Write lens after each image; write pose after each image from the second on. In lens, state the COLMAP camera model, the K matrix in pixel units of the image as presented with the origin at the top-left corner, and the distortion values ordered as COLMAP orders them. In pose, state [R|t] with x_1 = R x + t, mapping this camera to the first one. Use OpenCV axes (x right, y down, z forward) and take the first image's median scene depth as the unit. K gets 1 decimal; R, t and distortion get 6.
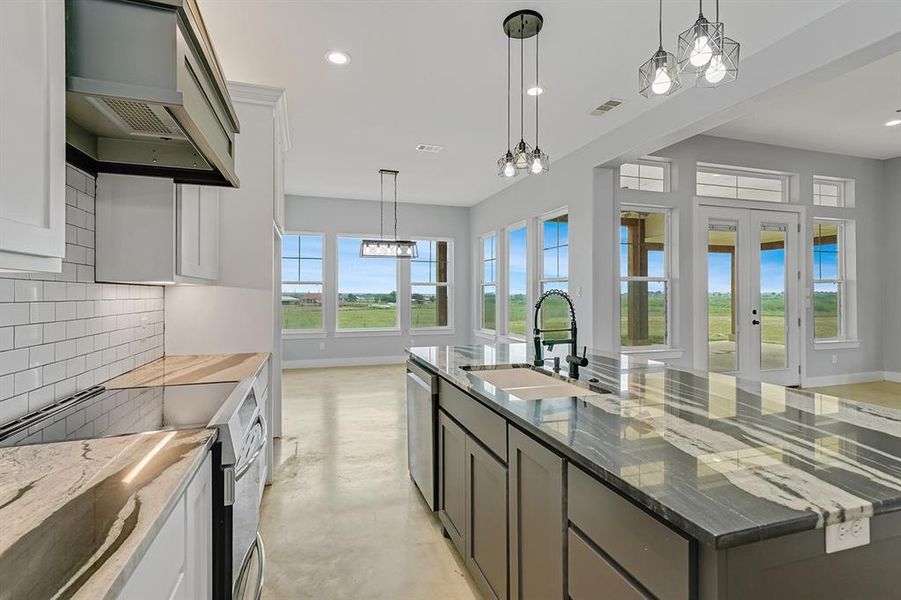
lens RADIAL K [[426.5, 0, 444.4], [0, 426.5, 291.0], [0, 0, 1]] dist [-0.002626, 0.001877]
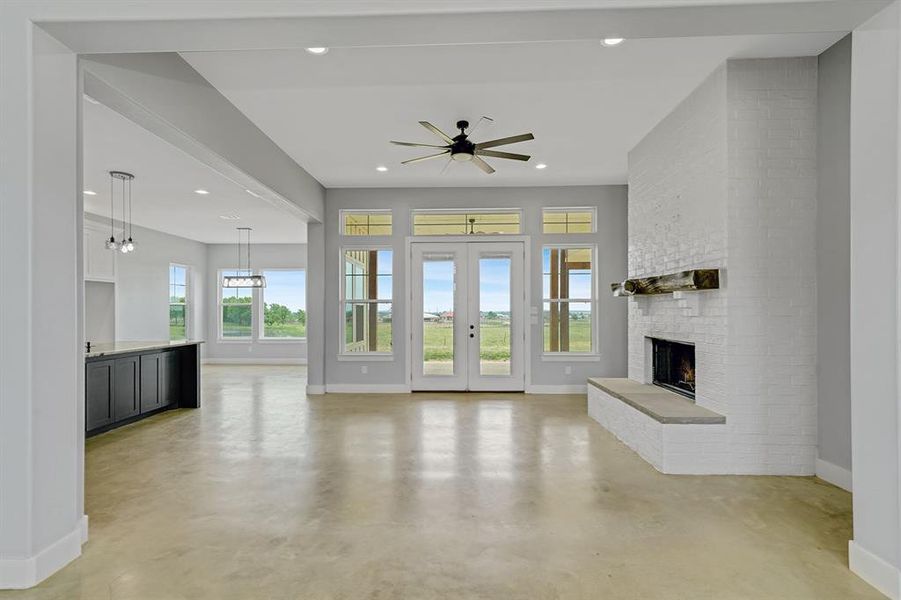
lens RADIAL K [[426.5, 0, 447.8], [0, 426.5, 315.3], [0, 0, 1]] dist [-0.002626, 0.001877]
pose [[0.945233, 0.001818, -0.326390, 0.967794], [0.003234, 0.999883, 0.014934, -0.002280], [0.326379, -0.015172, 0.945117, -0.155813]]
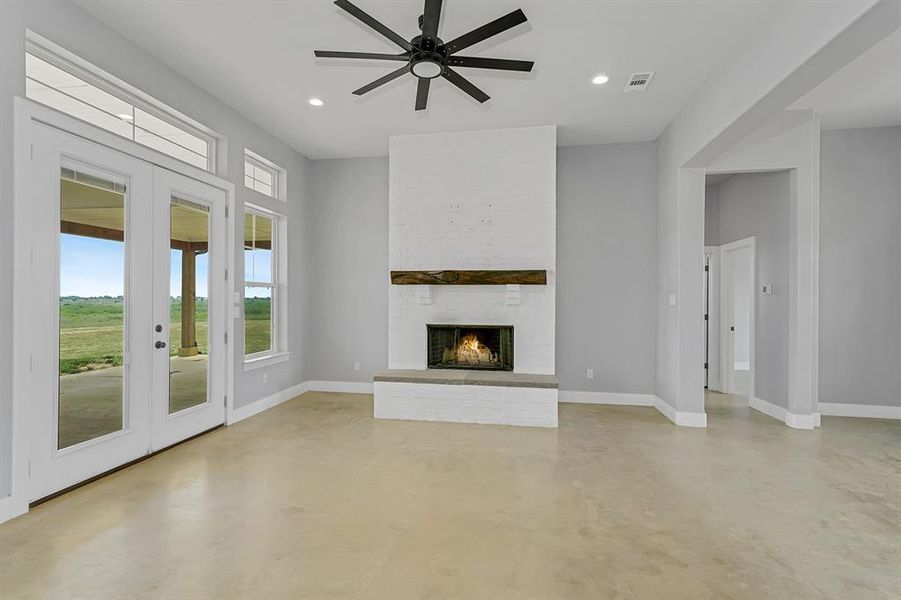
lens RADIAL K [[426.5, 0, 443.0], [0, 426.5, 303.6], [0, 0, 1]] dist [-0.002626, 0.001877]
pose [[0.463421, -0.003765, 0.886130, 0.330423], [-0.012151, 0.999870, 0.010603, 0.000352], [-0.886055, -0.015681, 0.463315, 0.301856]]
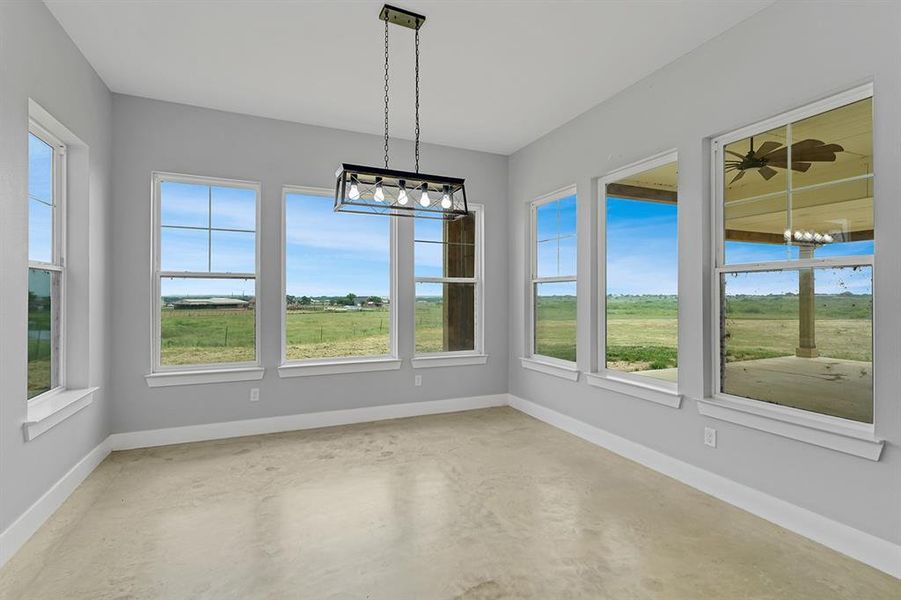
lens RADIAL K [[426.5, 0, 448.2], [0, 426.5, 298.5], [0, 0, 1]] dist [-0.002626, 0.001877]
pose [[0.994067, 0.000018, 0.108765, -0.124899], [-0.001239, 0.999937, 0.011160, 0.003844], [-0.108758, -0.011229, 0.994005, 0.534448]]
